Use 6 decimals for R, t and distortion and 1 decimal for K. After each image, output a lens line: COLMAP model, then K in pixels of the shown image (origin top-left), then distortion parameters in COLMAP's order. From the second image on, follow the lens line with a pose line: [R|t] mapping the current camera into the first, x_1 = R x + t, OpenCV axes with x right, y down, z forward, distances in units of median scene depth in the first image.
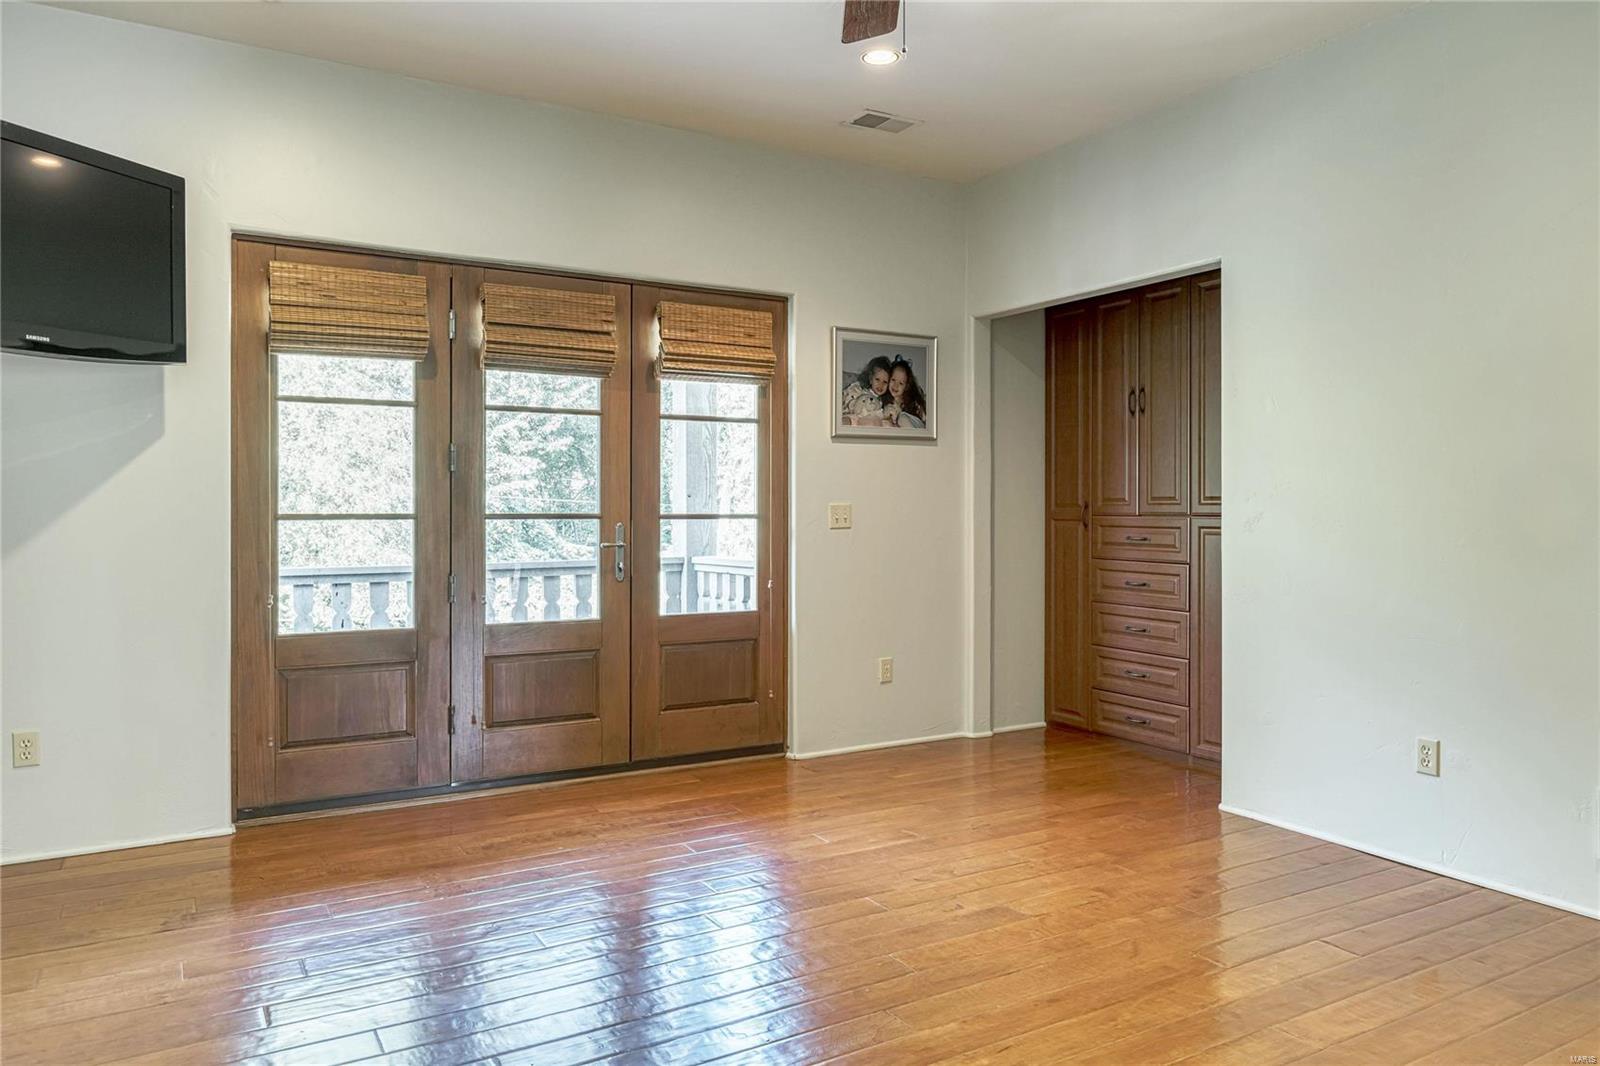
lens RADIAL K [[1113.3, 0, 805.0], [0, 1113.3, 524.0], [0, 0, 1]] dist [-0.000238, -0.003234]
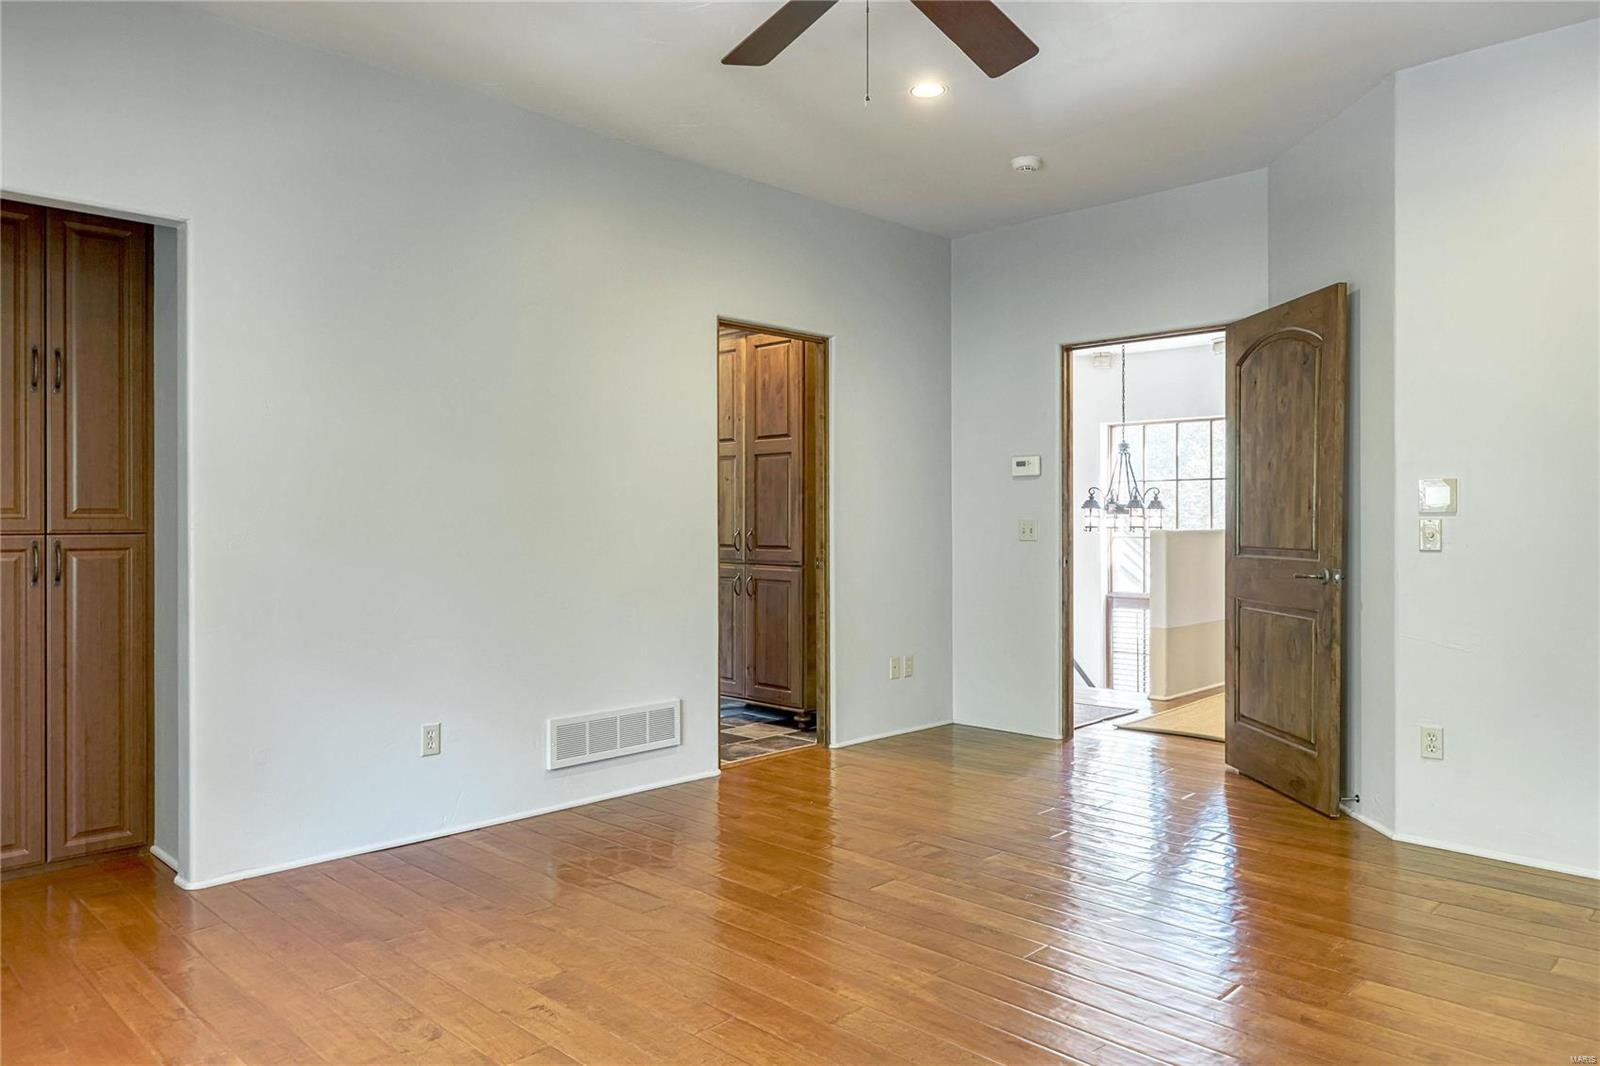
lens RADIAL K [[1113.3, 0, 804.3], [0, 1113.3, 528.5], [0, 0, 1]] dist [-0.000238, -0.003234]
pose [[-0.272721, -0.006358, 0.962072, -0.666576], [0.022090, 0.999673, 0.012868, -0.012135], [-0.961839, 0.024761, -0.272492, 0.982450]]
